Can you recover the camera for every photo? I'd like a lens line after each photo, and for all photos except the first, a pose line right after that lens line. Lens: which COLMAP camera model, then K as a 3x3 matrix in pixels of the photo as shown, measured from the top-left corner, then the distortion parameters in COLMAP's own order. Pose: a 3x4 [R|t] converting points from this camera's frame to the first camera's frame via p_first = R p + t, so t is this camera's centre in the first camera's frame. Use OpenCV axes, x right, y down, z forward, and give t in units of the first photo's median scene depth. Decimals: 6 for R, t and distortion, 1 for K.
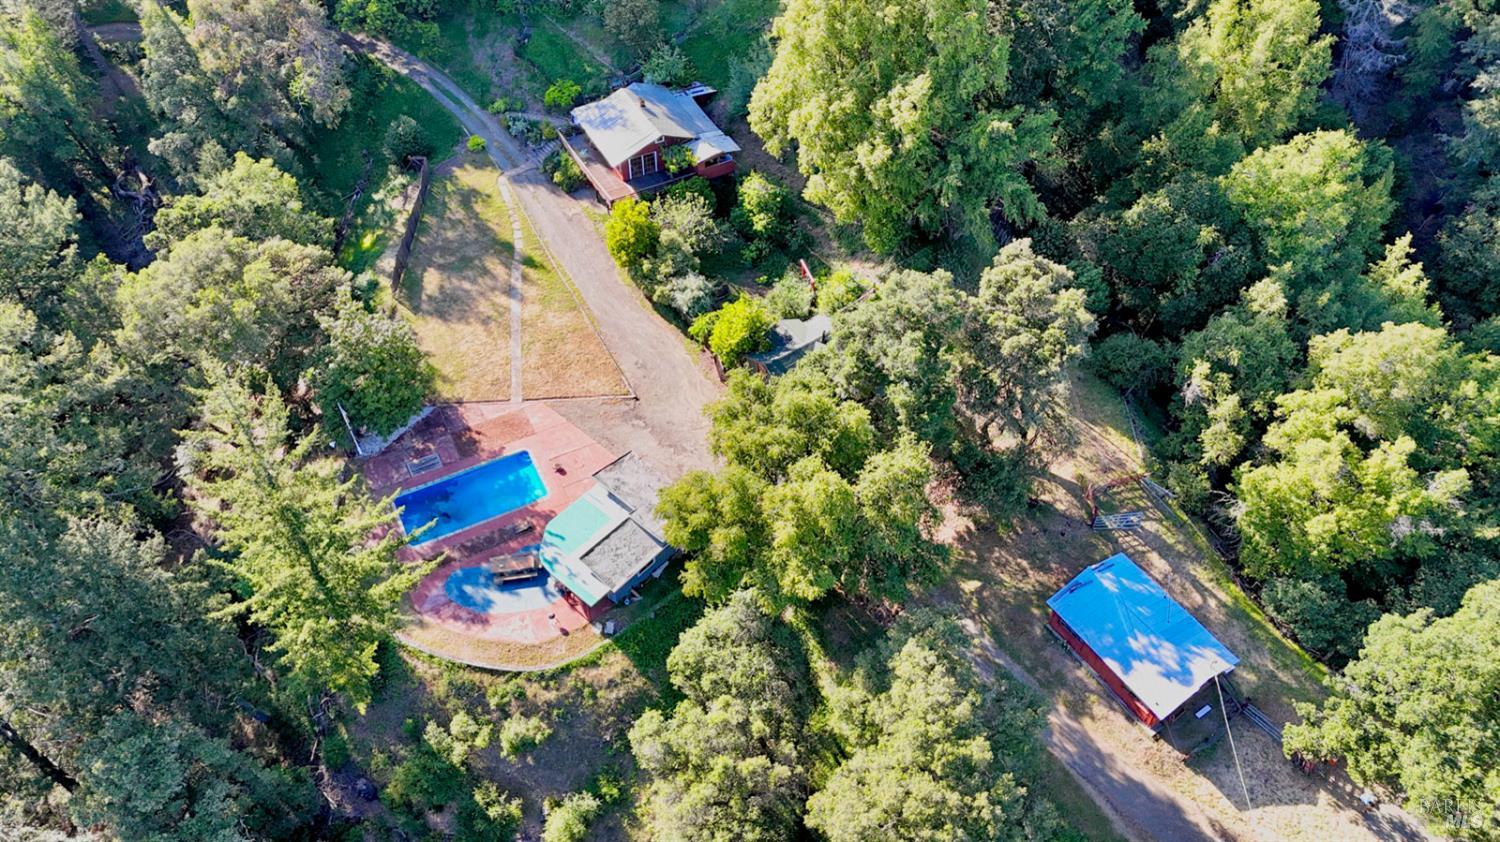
lens RADIAL K [[1090.8, 0, 746.3], [0, 1090.8, 430.1], [0, 0, 1]] dist [0.020704, 0.000479]
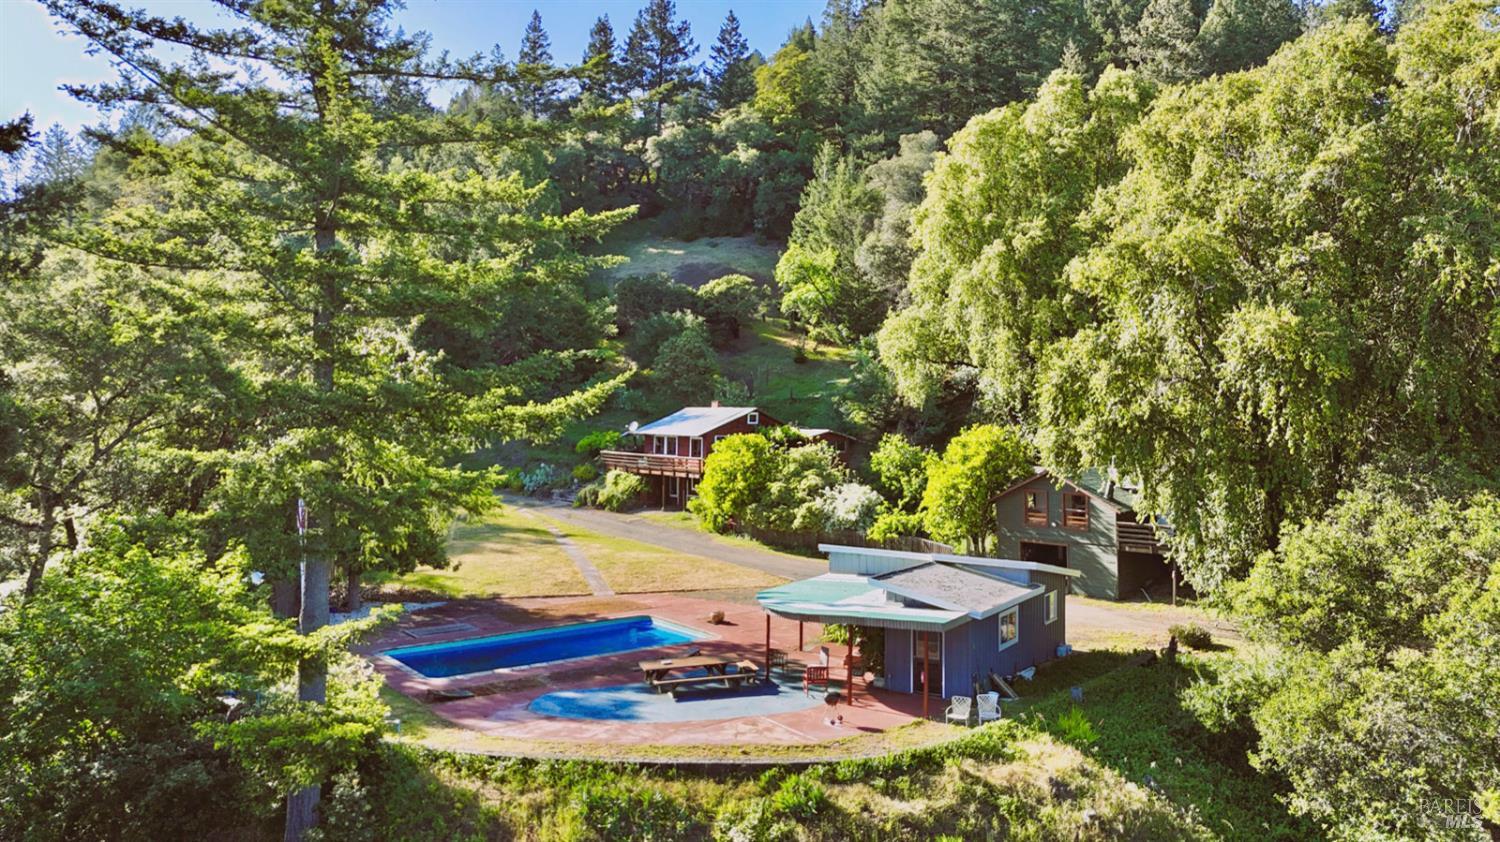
lens RADIAL K [[1090.8, 0, 746.3], [0, 1090.8, 430.1], [0, 0, 1]] dist [0.020704, 0.000479]
pose [[0.986985, -0.026394, 0.158630, -0.274648], [0.136385, 0.660028, -0.738757, 0.400202], [-0.085202, 0.750777, 0.655037, 0.702052]]
